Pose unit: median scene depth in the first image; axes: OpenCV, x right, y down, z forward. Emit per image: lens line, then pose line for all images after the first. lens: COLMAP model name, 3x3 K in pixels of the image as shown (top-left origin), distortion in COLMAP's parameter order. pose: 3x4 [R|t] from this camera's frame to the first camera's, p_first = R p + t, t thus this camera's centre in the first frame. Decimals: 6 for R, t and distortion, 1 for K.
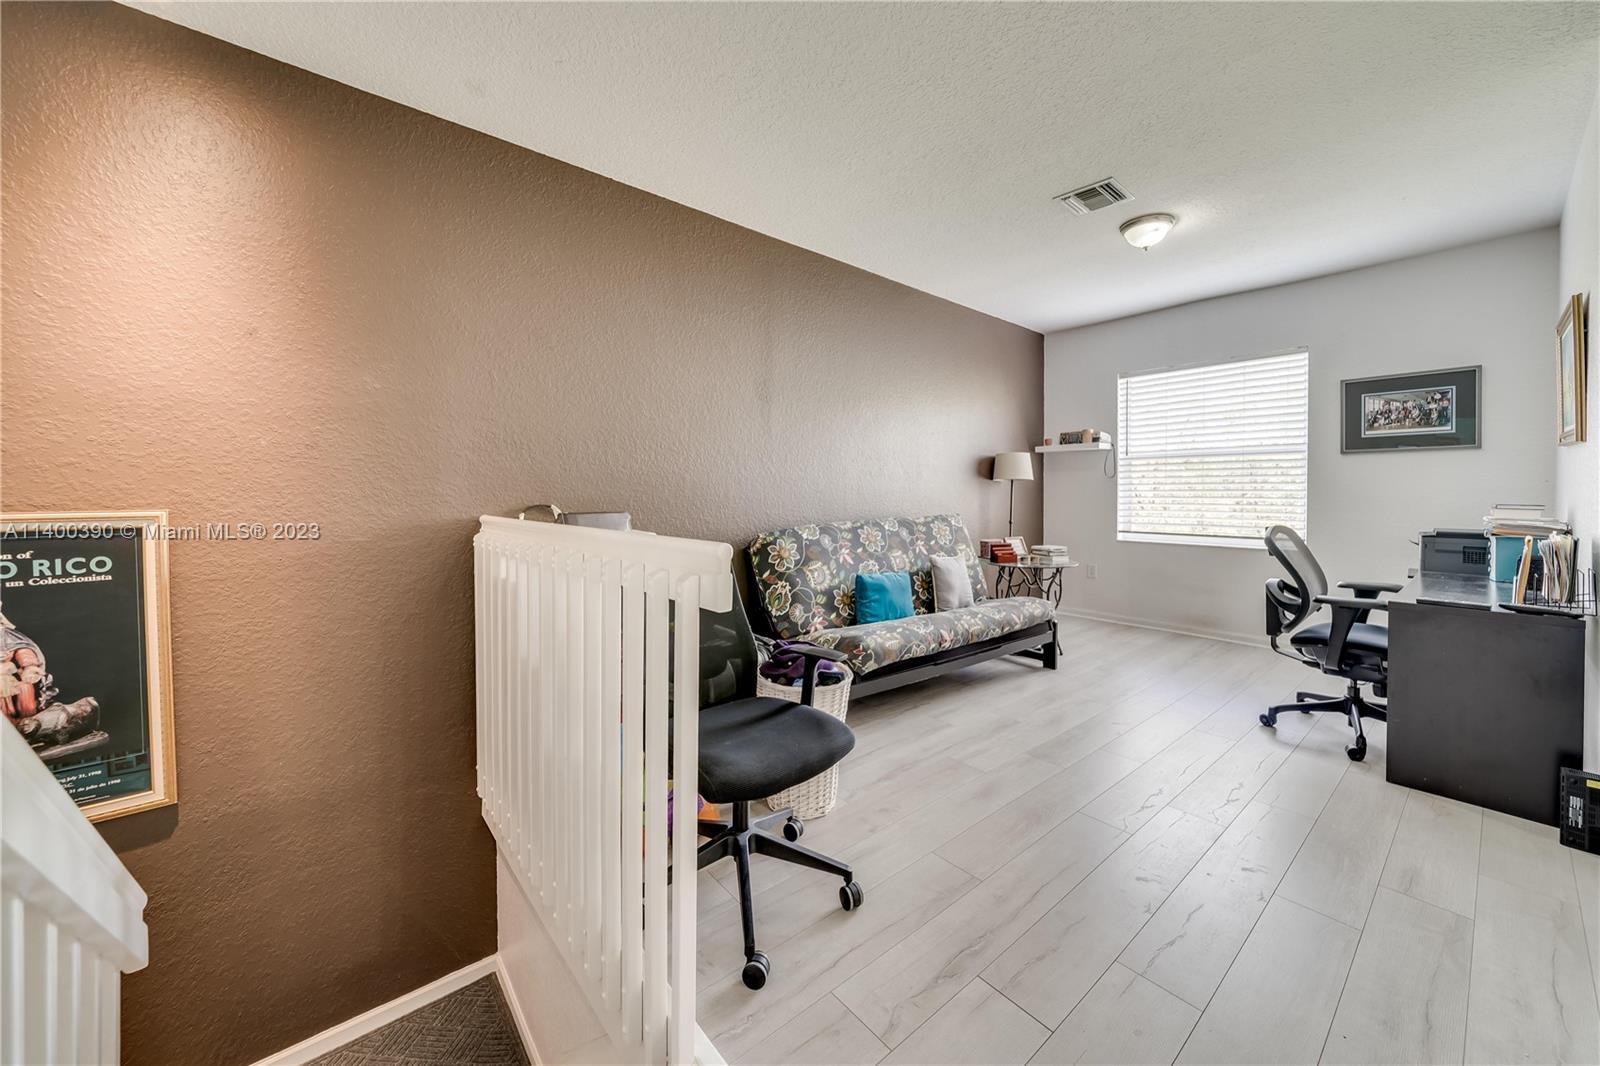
lens RADIAL K [[559.9, 0, 822.7], [0, 559.9, 502.5], [0, 0, 1]] dist [-0.003402, -0.000885]
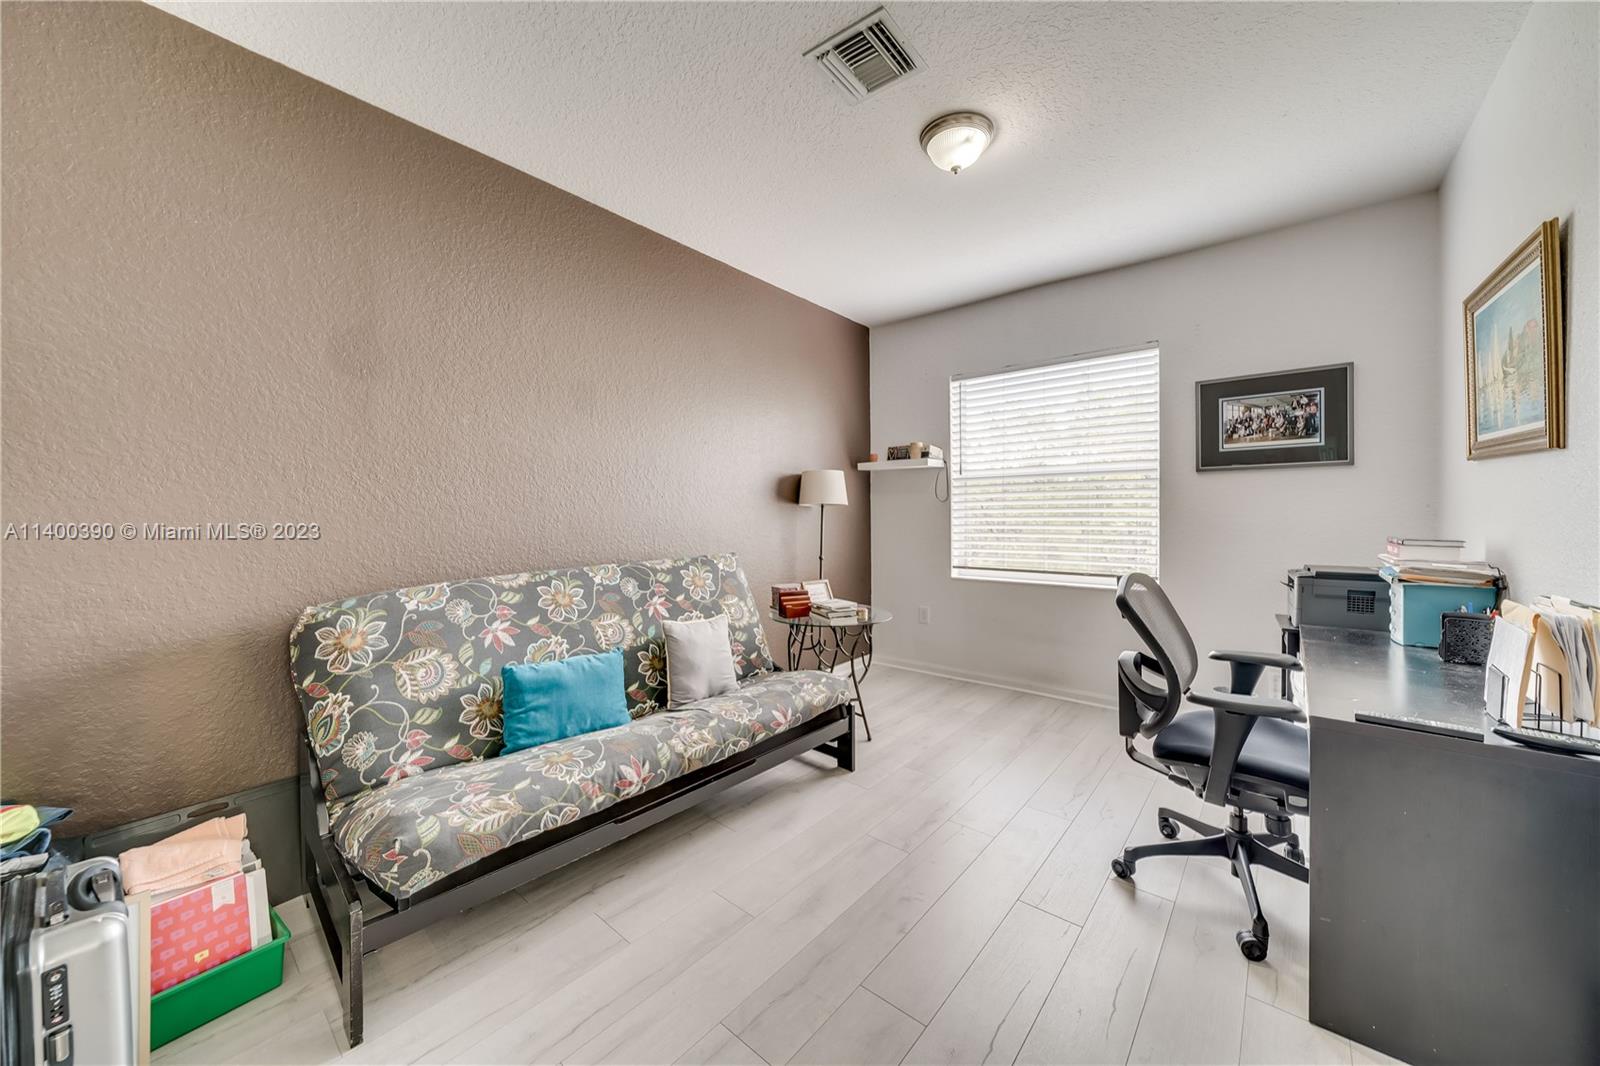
lens RADIAL K [[559.9, 0, 800.4], [0, 559.9, 522.9], [0, 0, 1]] dist [-0.003402, -0.000885]
pose [[0.986374, -0.009485, 0.164245, 0.271131], [0.010045, 0.999946, -0.002577, -0.020077], [-0.164212, 0.004192, 0.986416, 0.351897]]
